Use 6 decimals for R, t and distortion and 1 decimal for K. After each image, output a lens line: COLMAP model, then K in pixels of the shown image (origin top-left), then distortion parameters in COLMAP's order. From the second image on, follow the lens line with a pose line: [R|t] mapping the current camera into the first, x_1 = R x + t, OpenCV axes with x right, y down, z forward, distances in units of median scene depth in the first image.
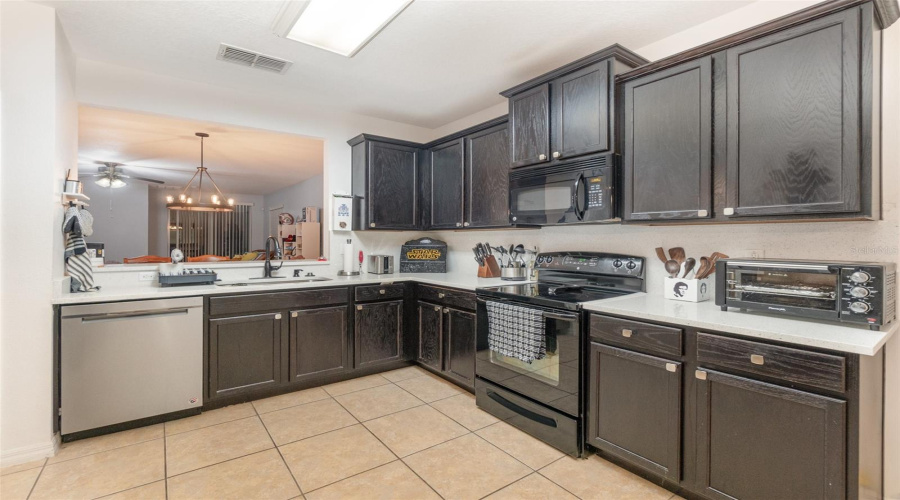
lens RADIAL K [[393.2, 0, 447.4], [0, 393.2, 243.8], [0, 0, 1]] dist [-0.004495, 0.002241]
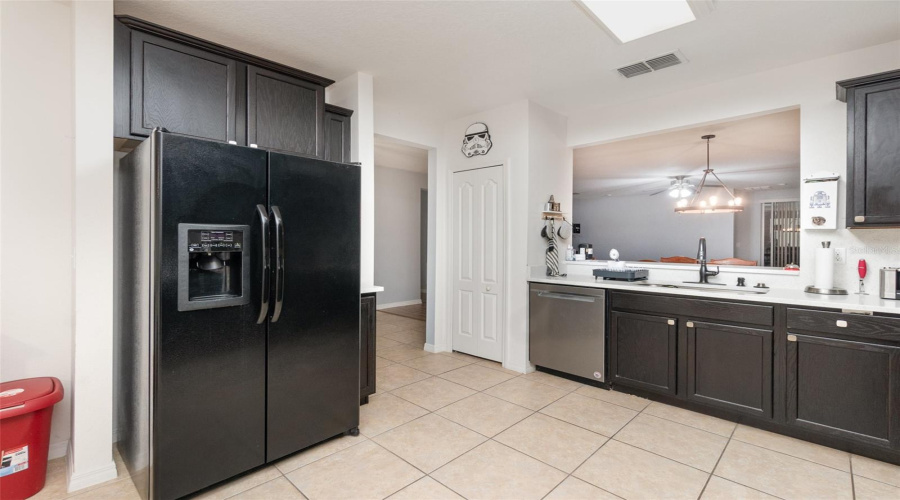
lens RADIAL K [[393.2, 0, 446.9], [0, 393.2, 244.4], [0, 0, 1]] dist [-0.004495, 0.002241]
pose [[0.163942, 0.007991, -0.986438, 0.374096], [-0.014531, 0.999878, 0.005685, -0.000600], [0.986363, 0.013402, 0.164038, 0.276526]]
